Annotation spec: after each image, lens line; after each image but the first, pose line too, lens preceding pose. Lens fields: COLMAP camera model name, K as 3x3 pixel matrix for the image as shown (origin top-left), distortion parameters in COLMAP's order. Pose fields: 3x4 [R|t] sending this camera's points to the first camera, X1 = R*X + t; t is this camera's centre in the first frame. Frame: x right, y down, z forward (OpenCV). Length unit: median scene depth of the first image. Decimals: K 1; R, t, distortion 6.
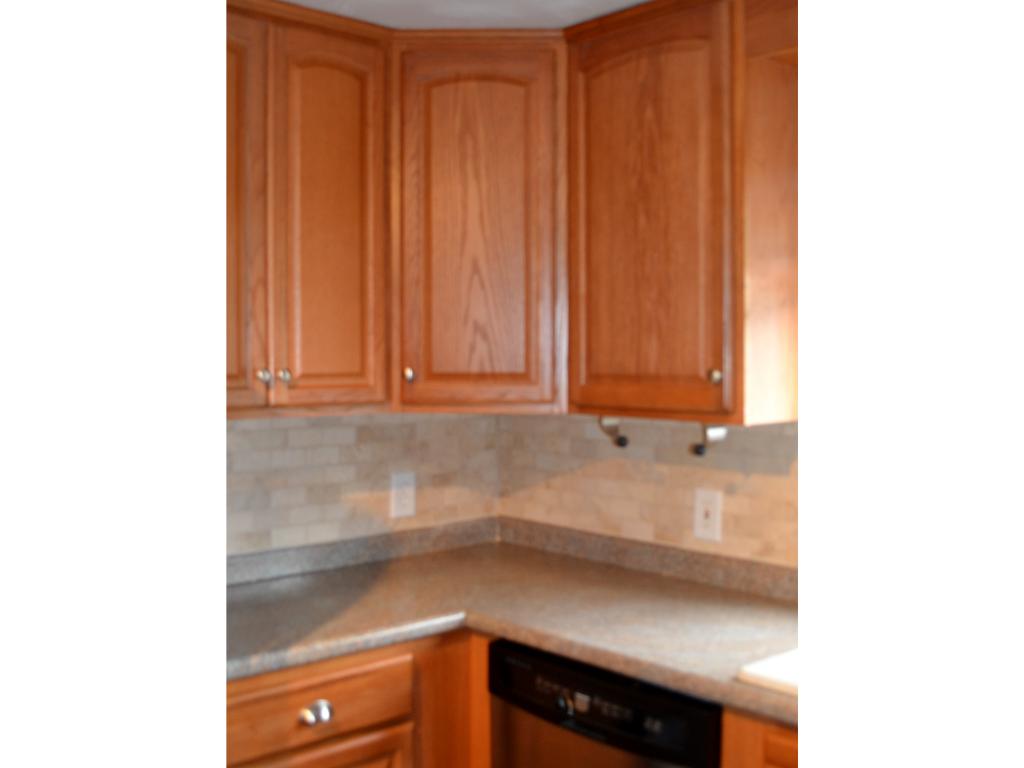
lens RADIAL K [[1098.9, 0, 512.0], [0, 1098.9, 384.0], [0, 0, 1]] dist [-0.078698, -0.003013]
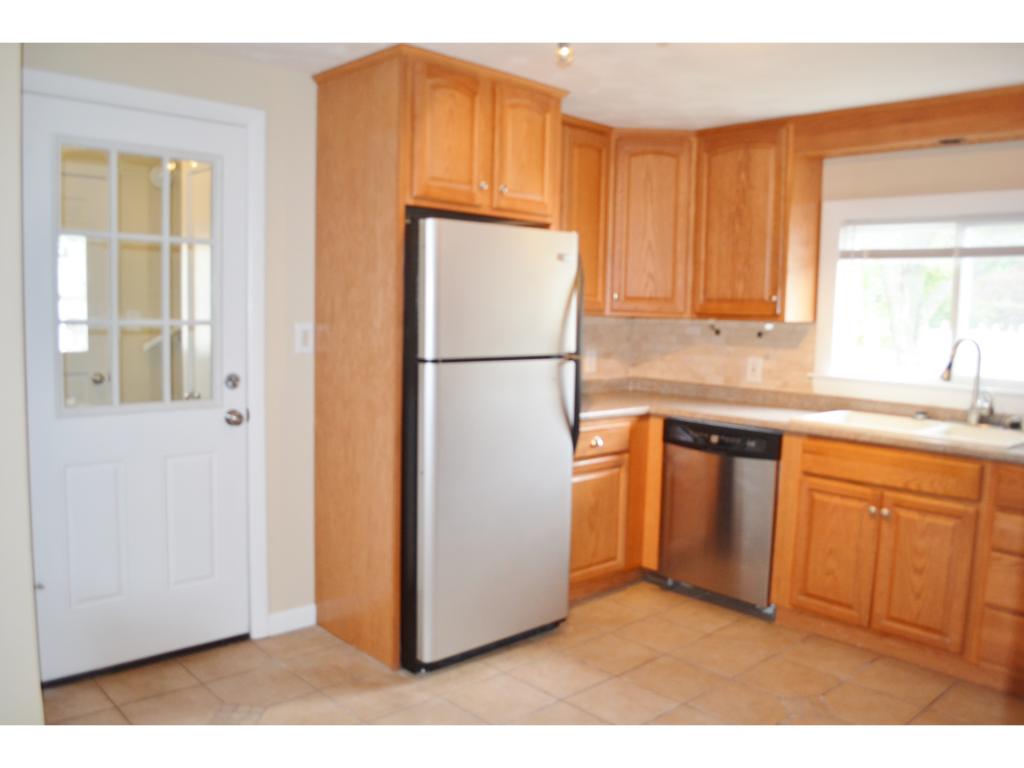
lens RADIAL K [[817.1, 0, 512.0], [0, 817.1, 384.0], [0, 0, 1]] dist [-0.086227, 0.013895]
pose [[0.999626, 0.026776, 0.005498, -0.301616], [-0.027063, 0.997755, 0.061263, 0.068230], [-0.003845, -0.061389, 0.998107, -0.556552]]
